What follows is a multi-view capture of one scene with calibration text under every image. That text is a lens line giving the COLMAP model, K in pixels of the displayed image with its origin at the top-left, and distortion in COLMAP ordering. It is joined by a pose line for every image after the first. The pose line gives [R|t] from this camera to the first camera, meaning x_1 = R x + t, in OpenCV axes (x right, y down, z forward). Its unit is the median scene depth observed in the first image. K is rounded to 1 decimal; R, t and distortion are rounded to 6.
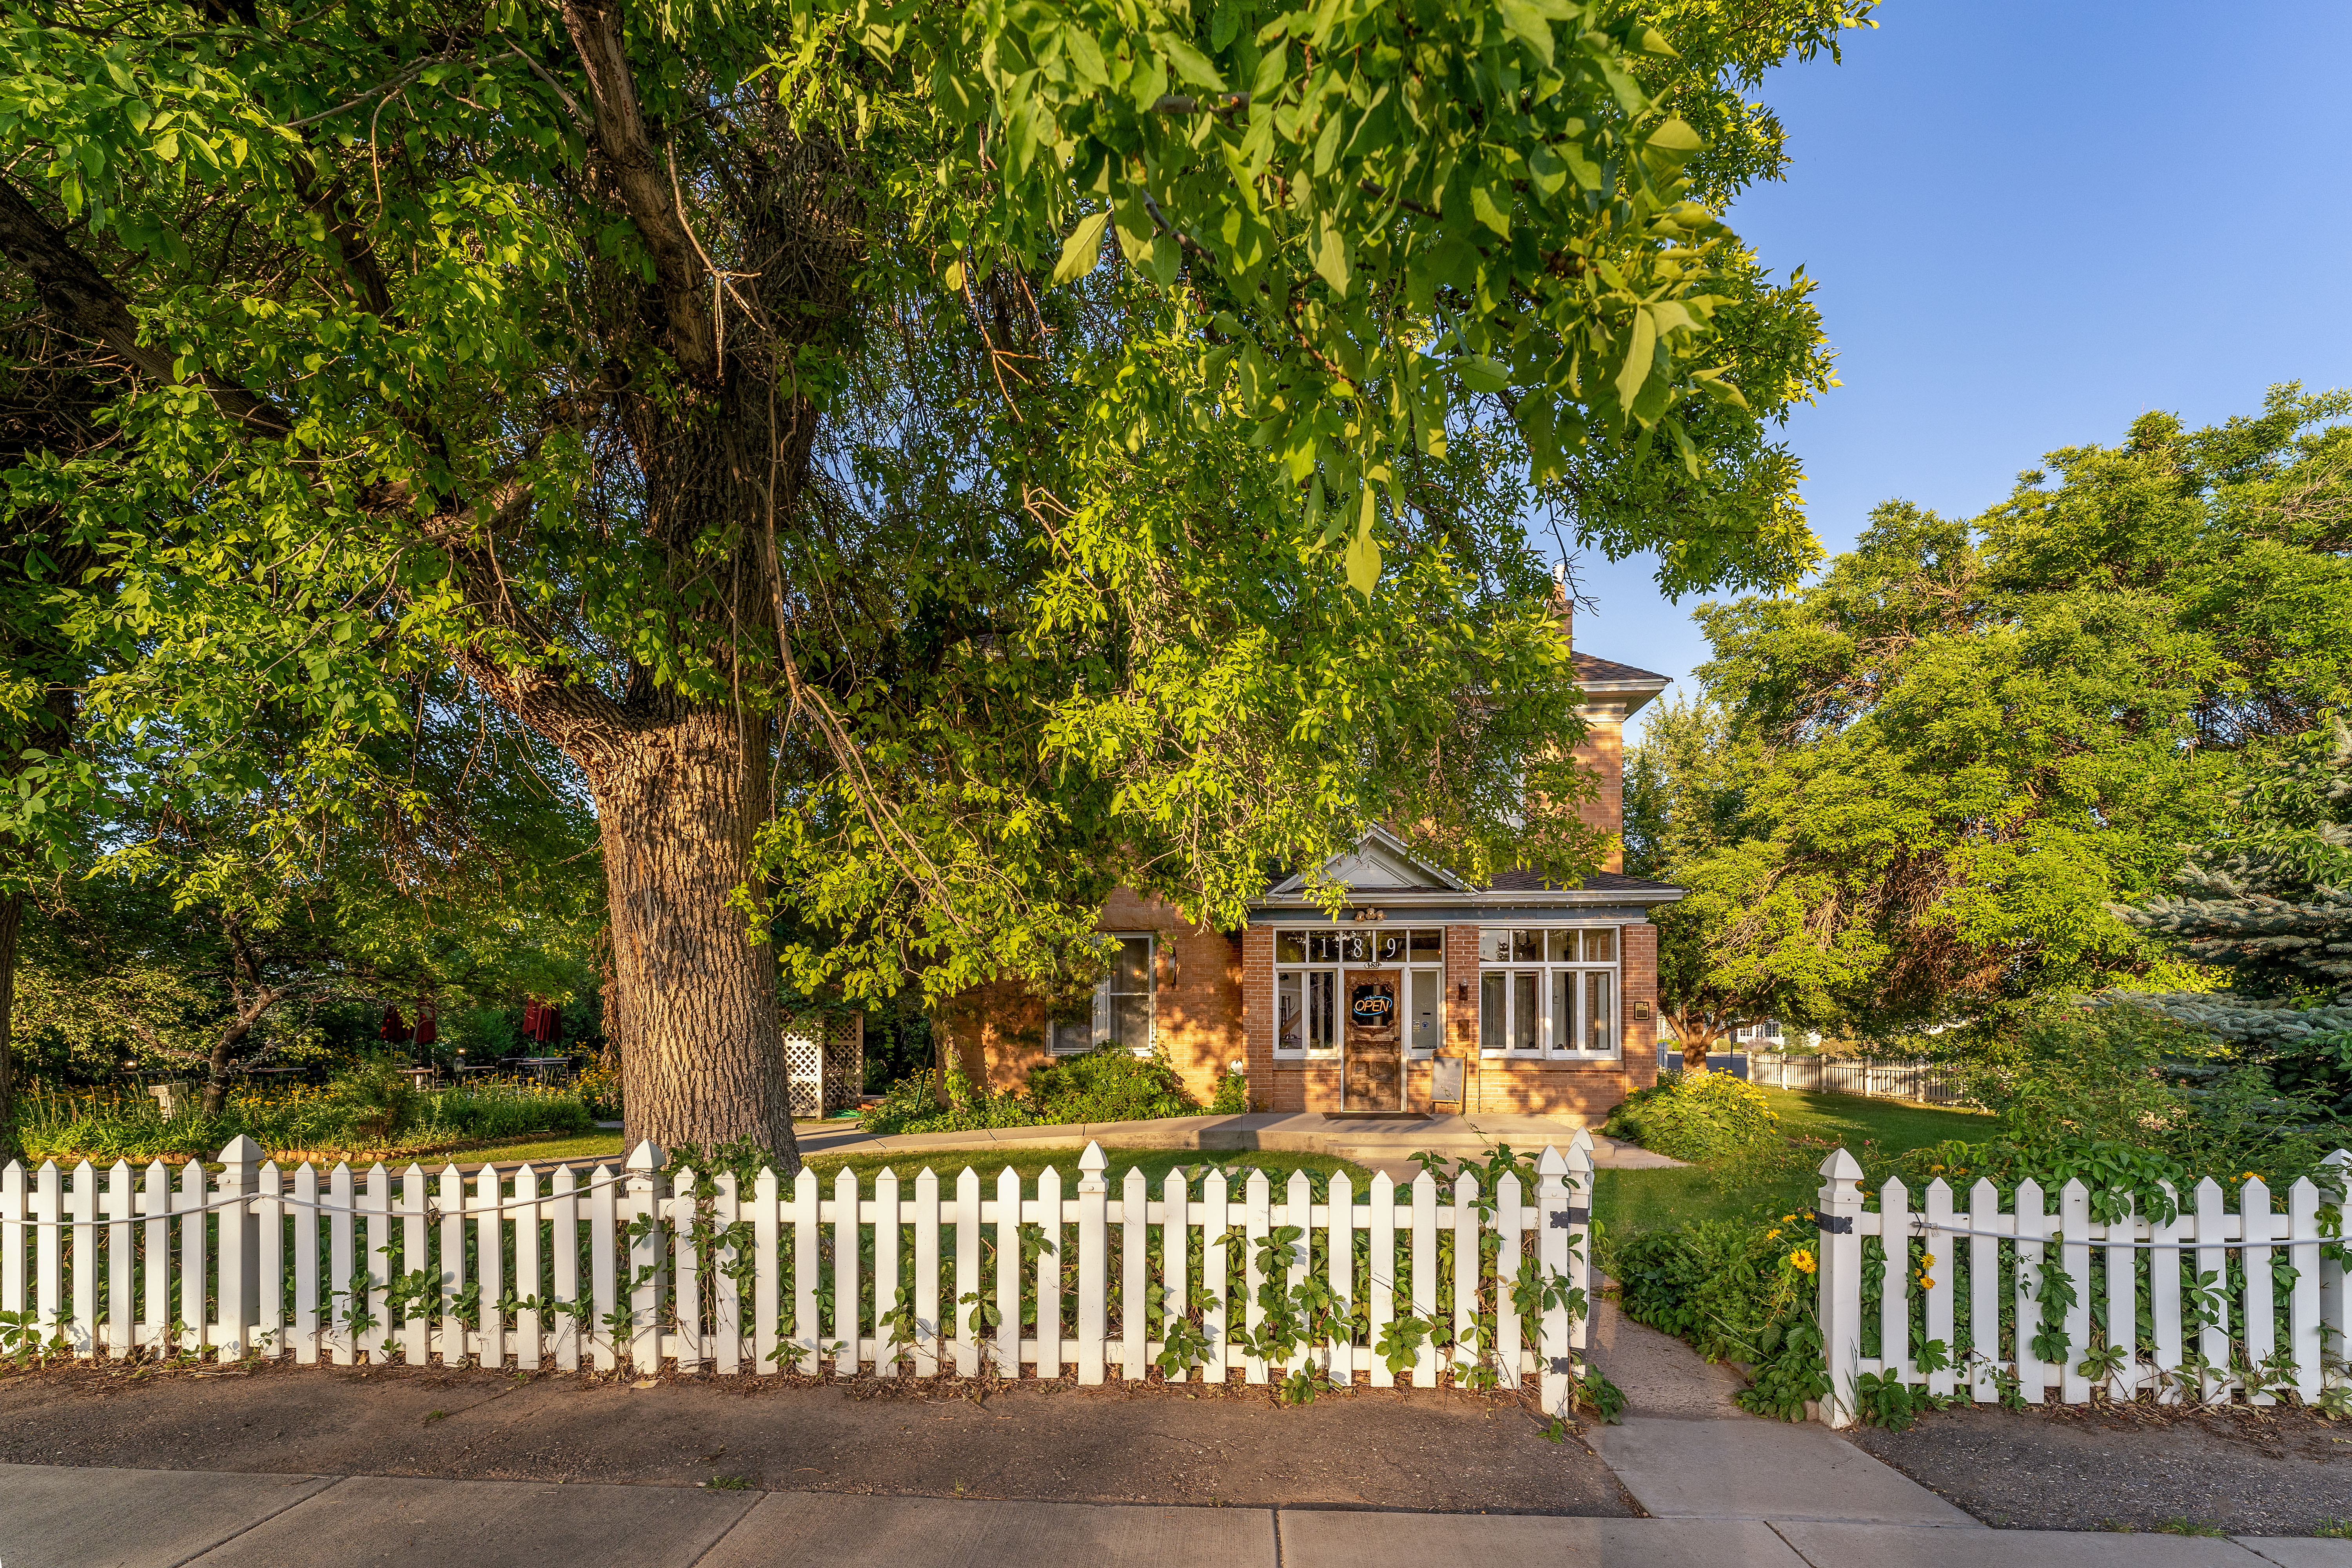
lens RADIAL K [[967.6, 0, 1164.9], [0, 967.6, 1016.5], [0, 0, 1]] dist [-0.007064, 0.000136]
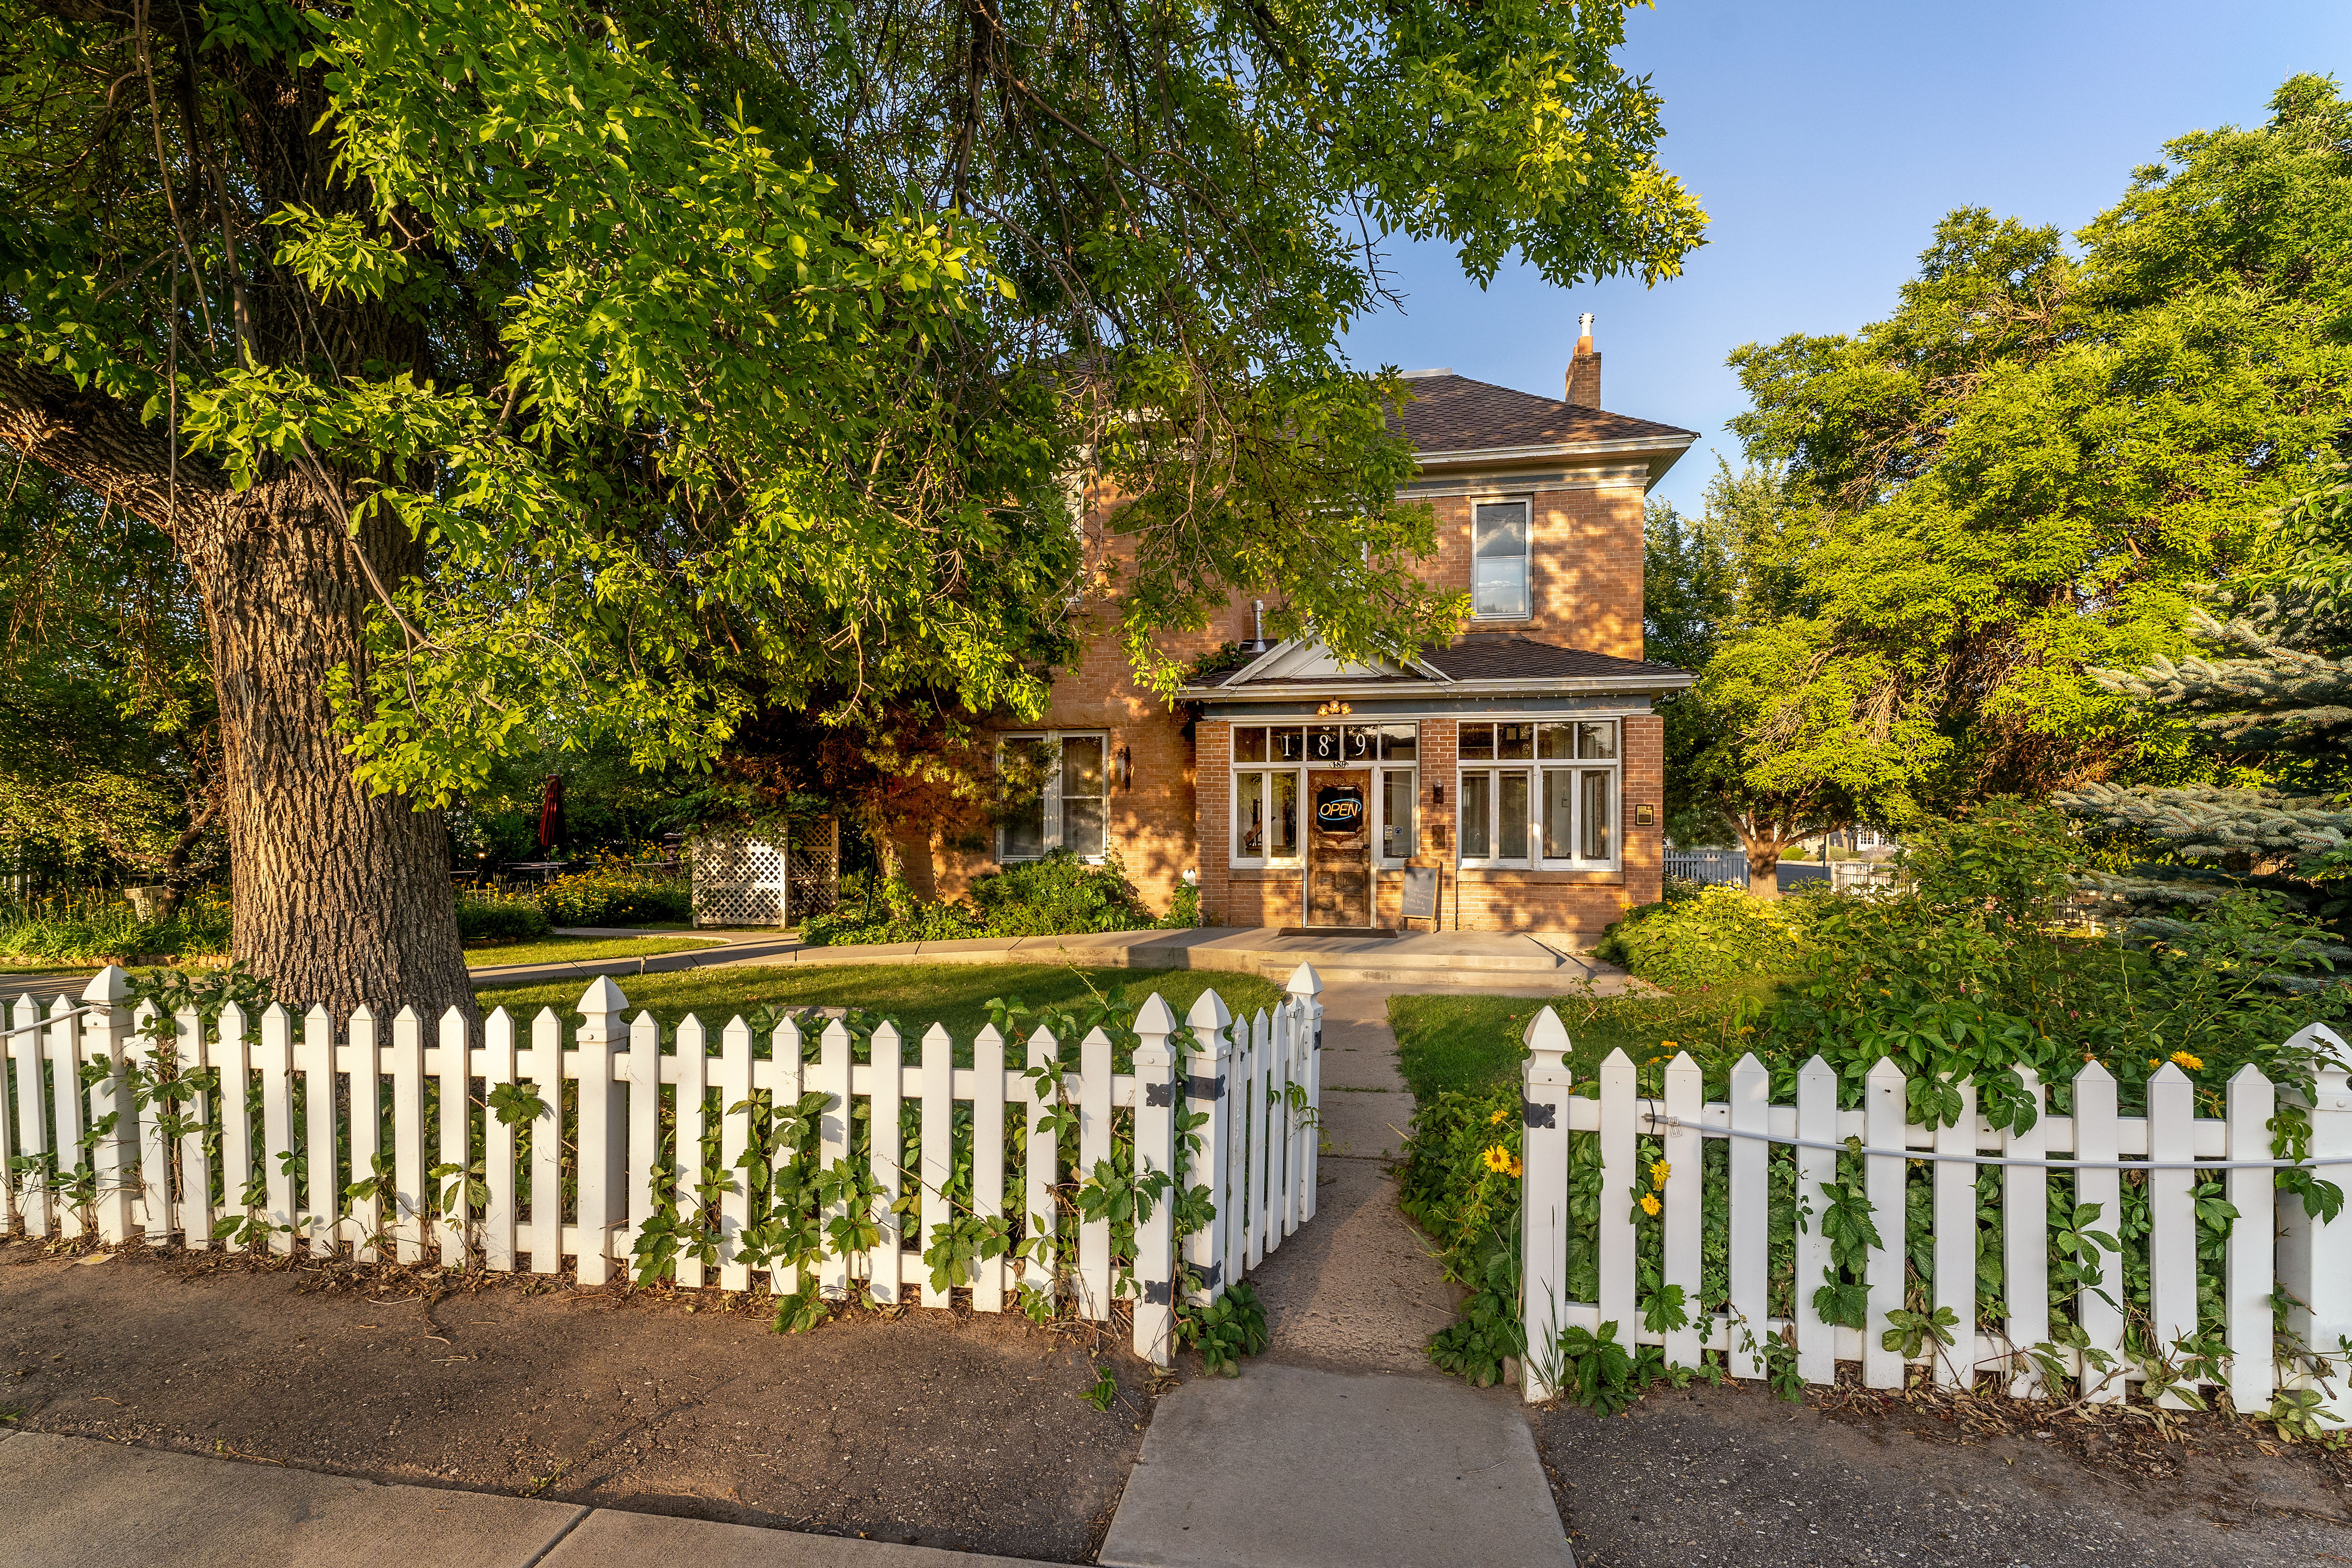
lens RADIAL K [[967.5, 0, 1217.6], [0, 967.5, 836.3], [0, 0, 1]] dist [-0.007064, 0.000136]
pose [[0.995852, 0.001820, -0.090974, 0.413323], [-0.000550, 0.999902, 0.013978, 0.002505], [0.090991, -0.013870, 0.995755, 0.217586]]
